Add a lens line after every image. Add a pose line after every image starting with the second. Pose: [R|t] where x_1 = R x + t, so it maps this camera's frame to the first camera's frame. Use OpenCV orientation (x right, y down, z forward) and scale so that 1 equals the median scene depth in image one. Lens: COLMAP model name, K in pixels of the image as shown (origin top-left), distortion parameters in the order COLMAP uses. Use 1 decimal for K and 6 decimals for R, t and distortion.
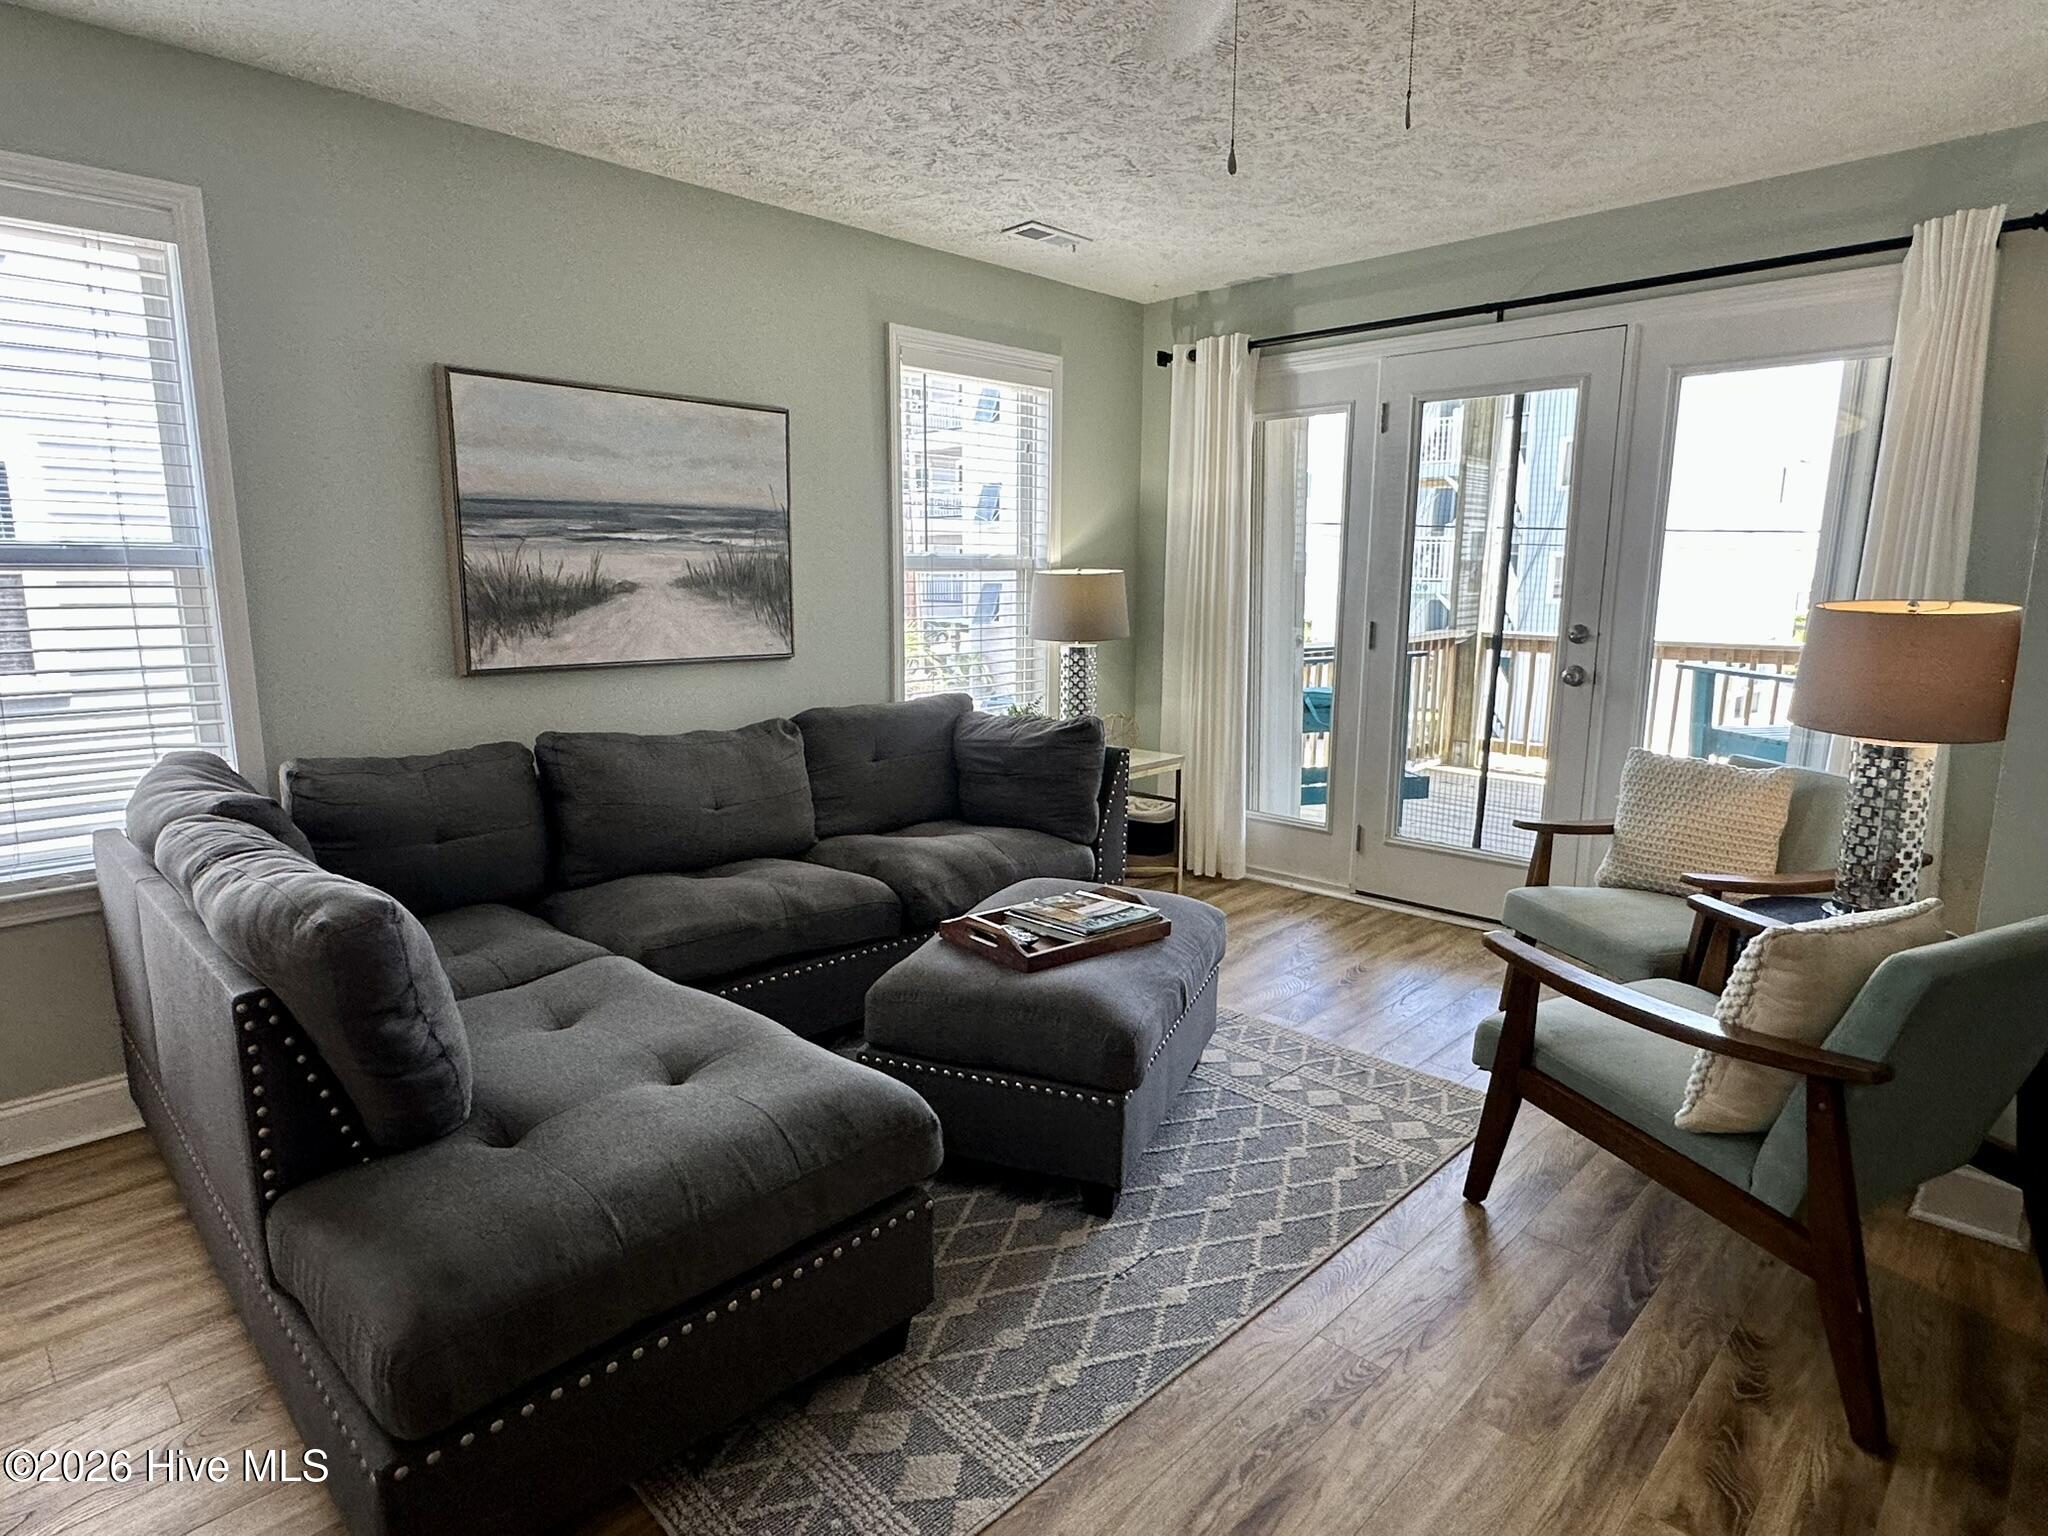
lens RADIAL K [[1137.1, 0, 1015.6], [0, 1137.1, 772.2], [0, 0, 1]] dist [-0.002586, 0.000333]
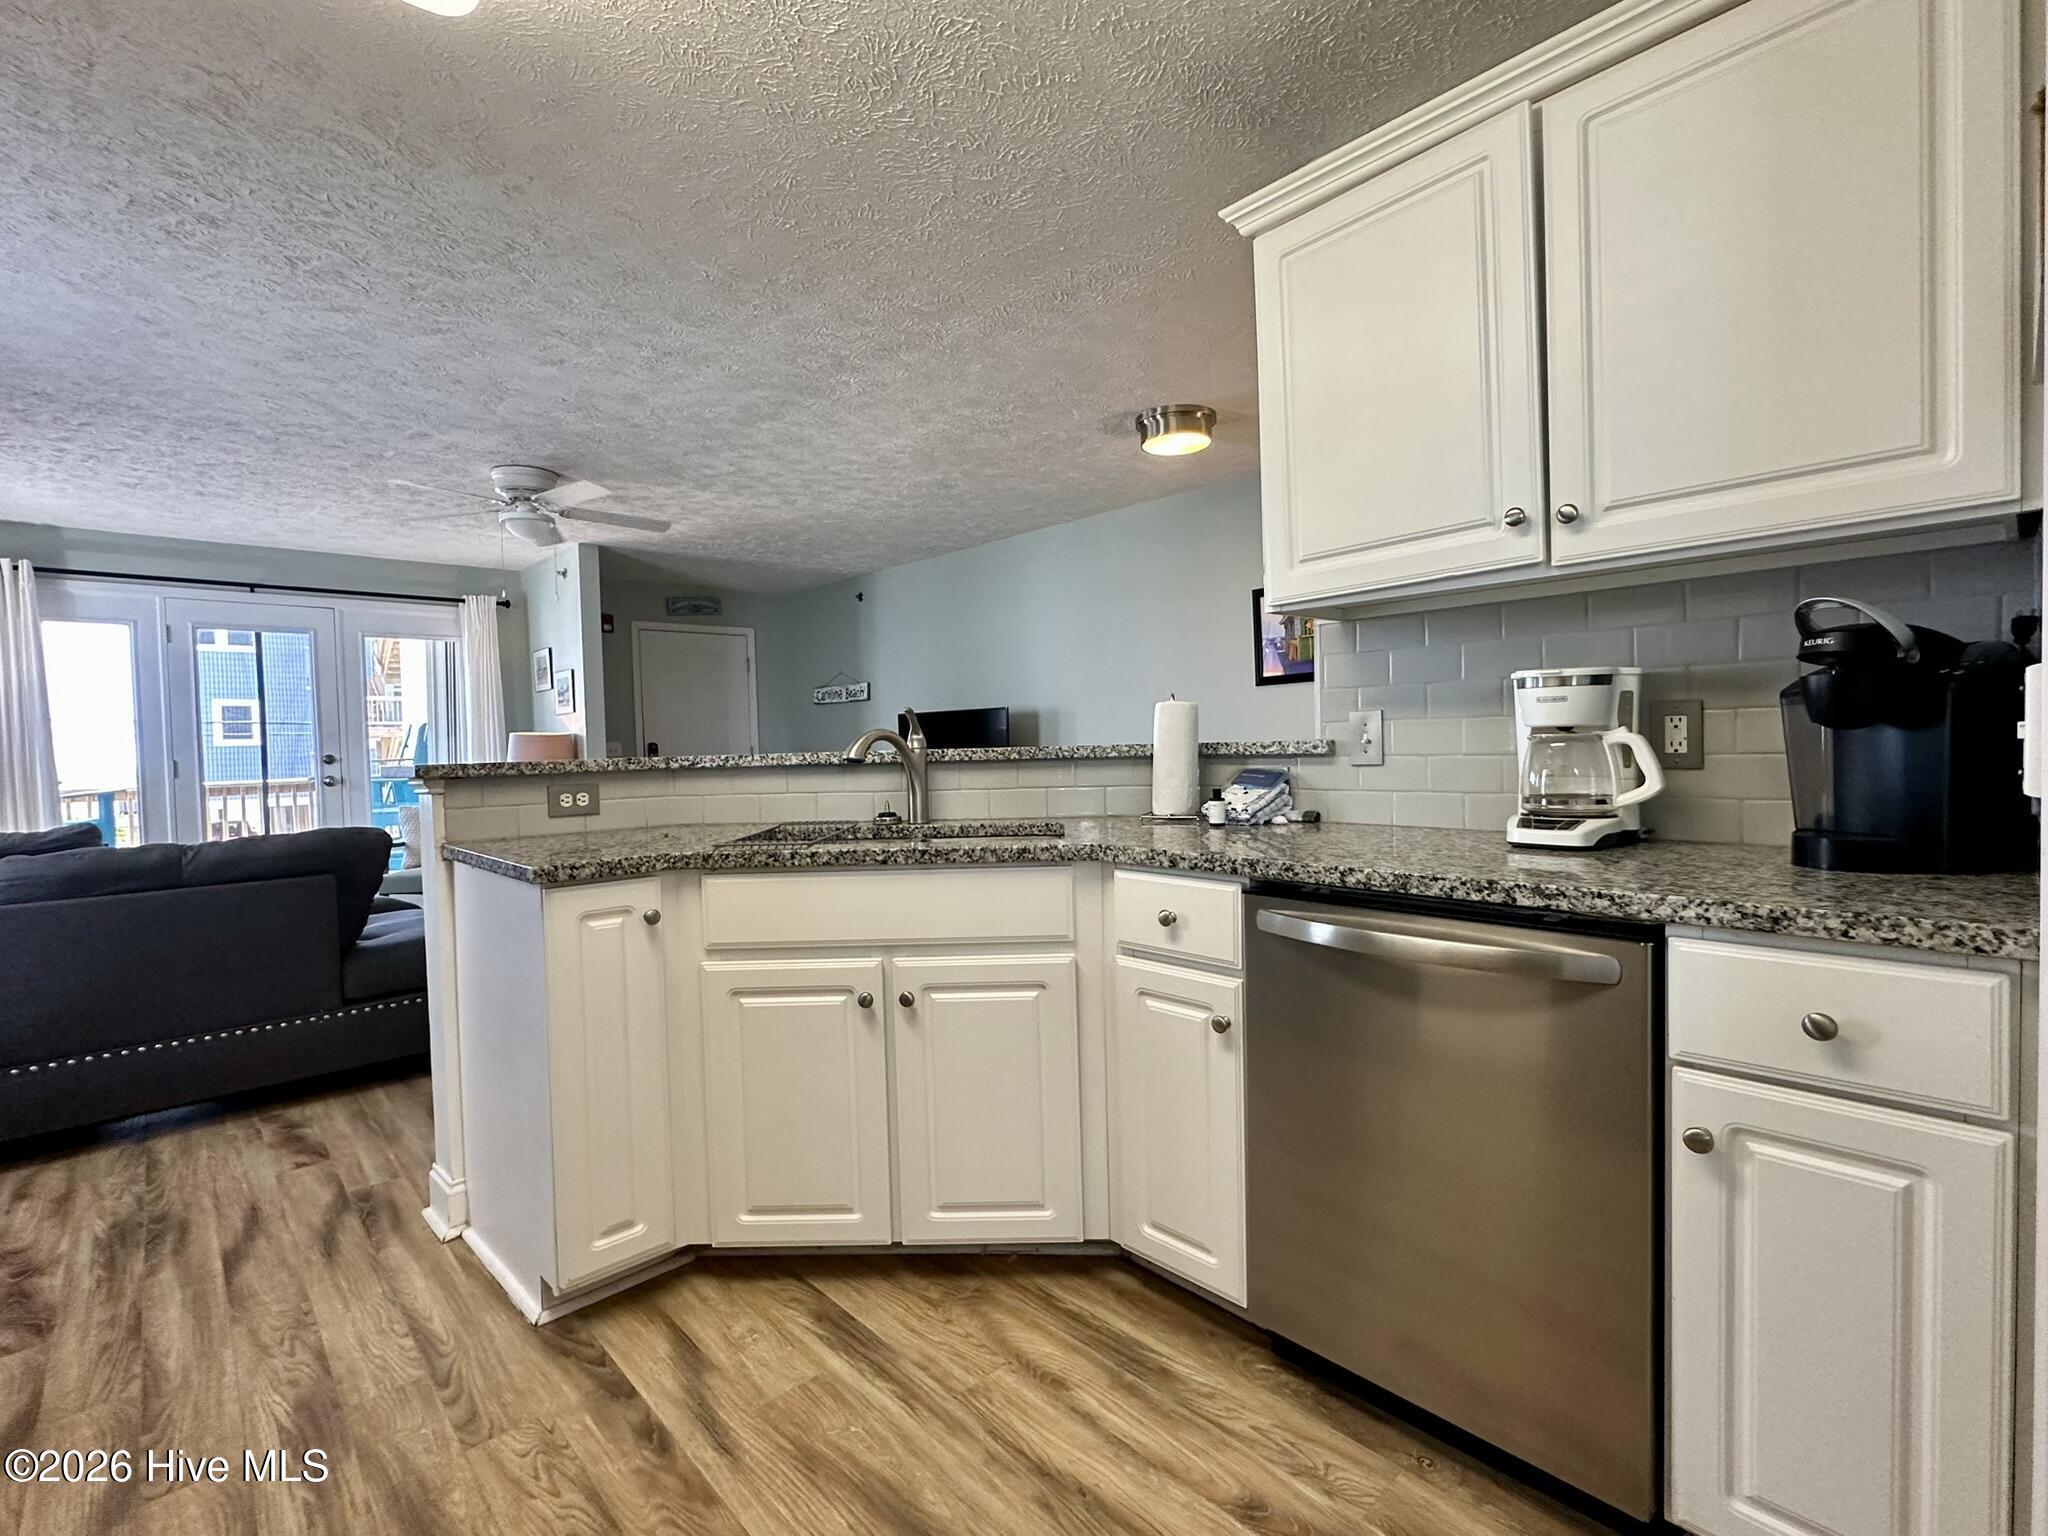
lens RADIAL K [[930.7, 0, 1021.2], [0, 930.7, 771.5], [0, 0, 1]] dist [-0.004711, 0.001001]
pose [[0.035486, -0.036276, 0.998712, -1.035150], [0.200053, 0.979371, 0.028466, 0.088644], [-0.979142, 0.198785, 0.042011, -0.212233]]
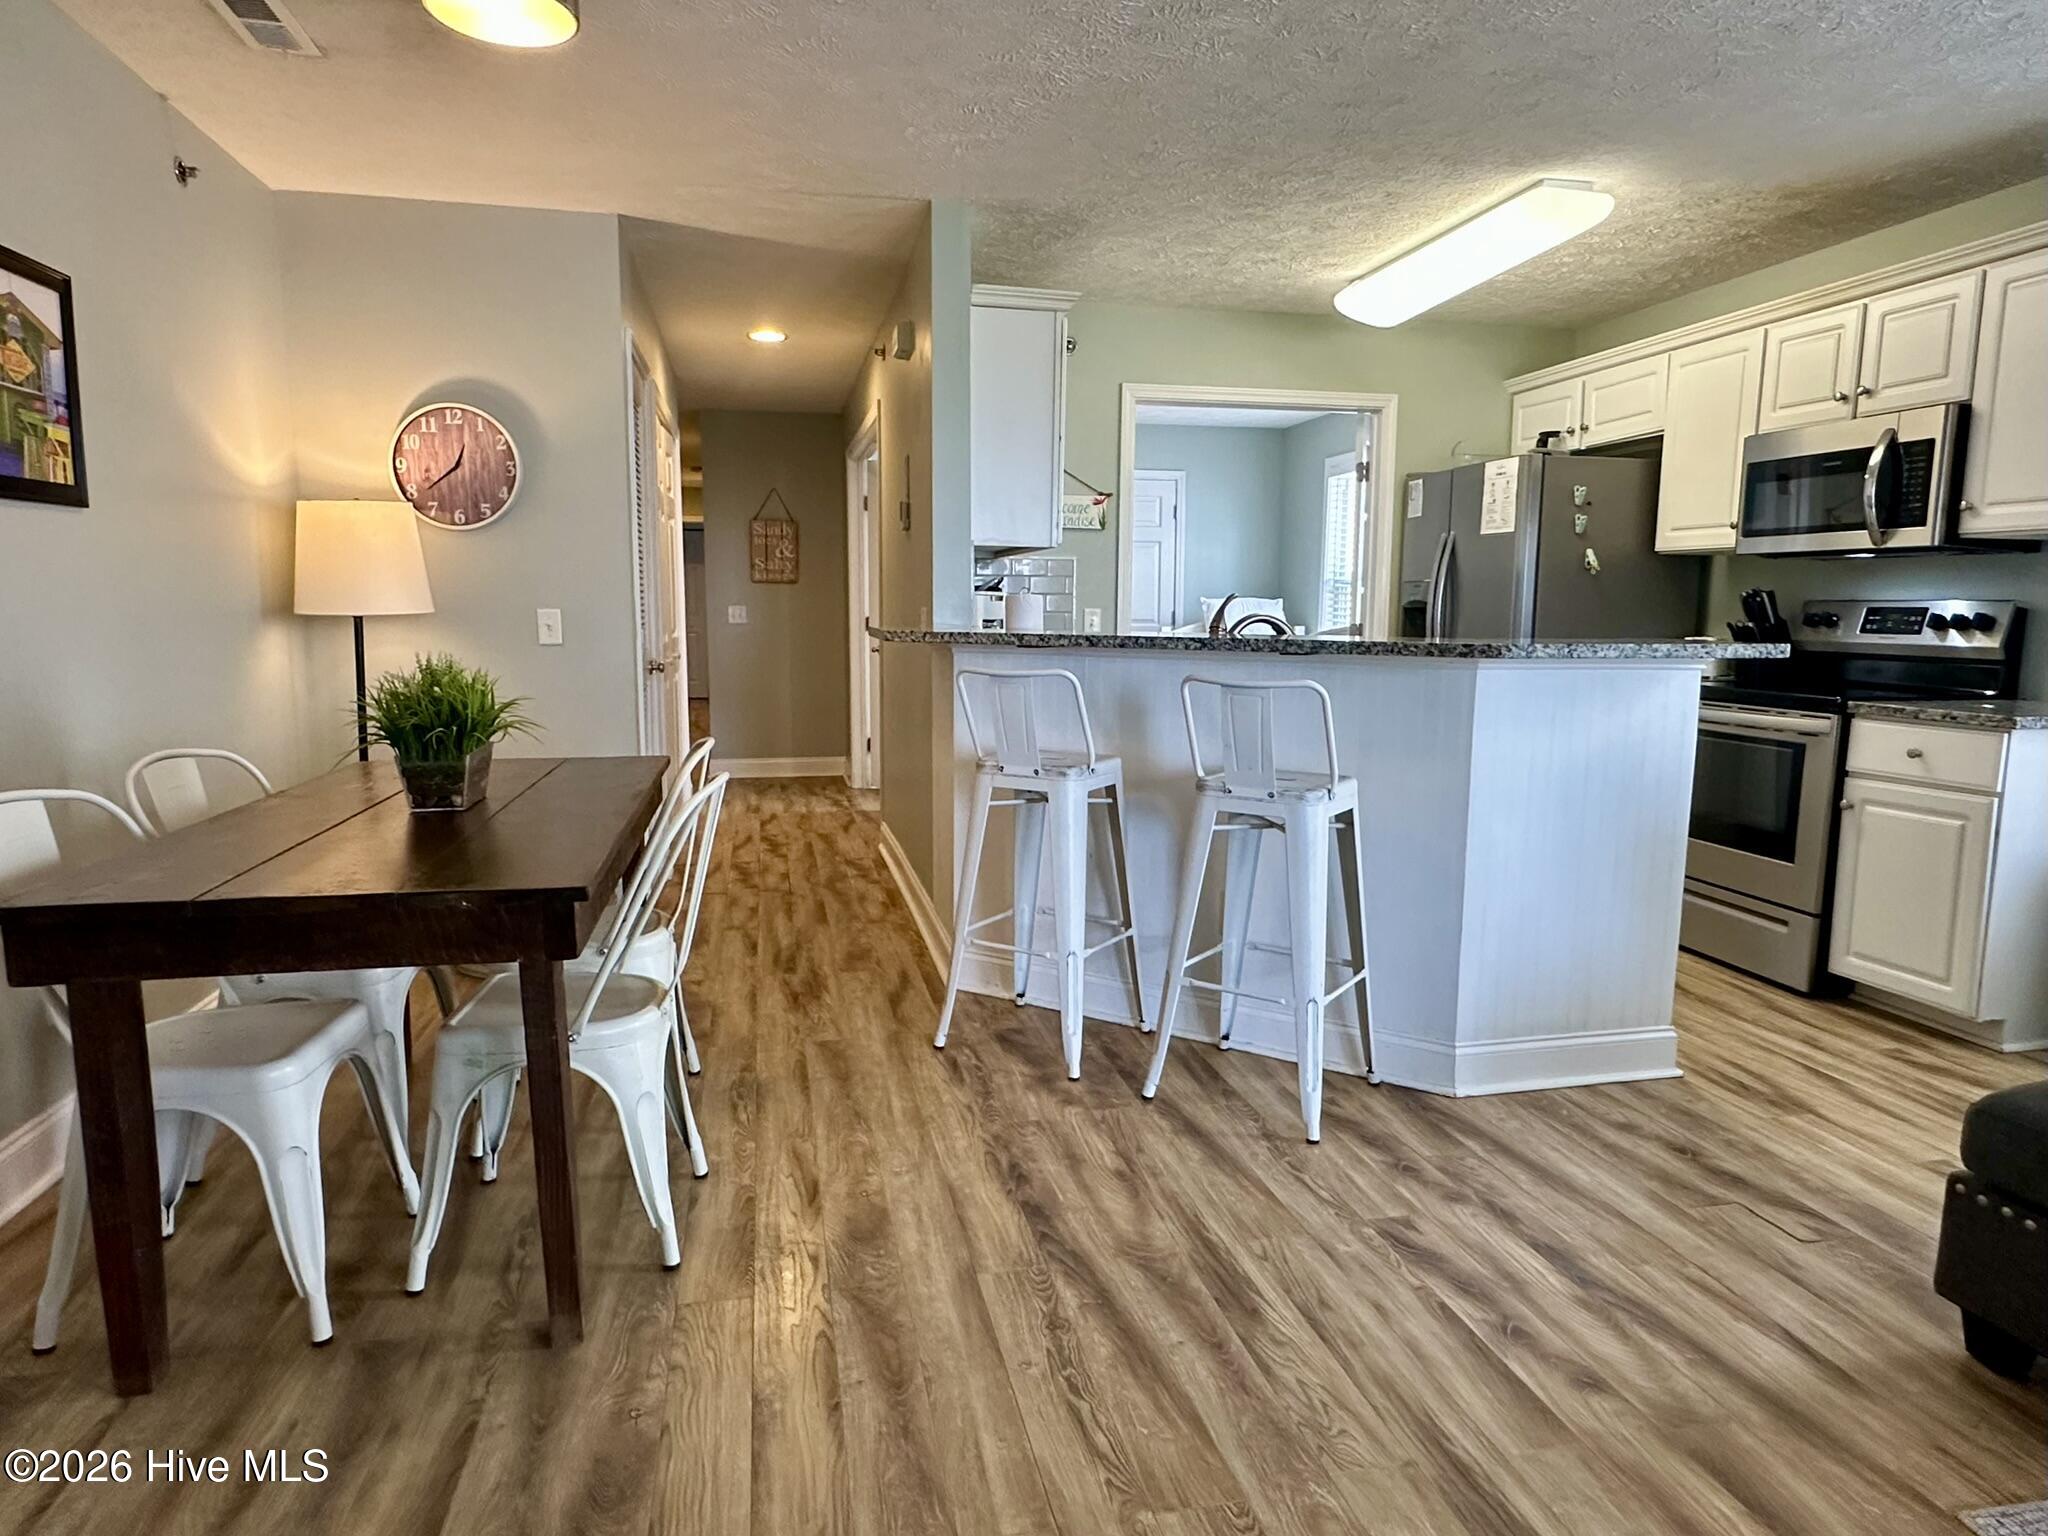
lens RADIAL K [[1219.5, 0, 1022.3], [0, 1219.5, 777.8], [0, 0, 1]] dist [-0.004132, 0.001086]
pose [[-0.547633, 0.111265, -0.829288, 0.410581], [-0.153209, 0.961028, 0.230115, -0.002189], [0.822572, 0.253073, -0.509244, 0.240703]]
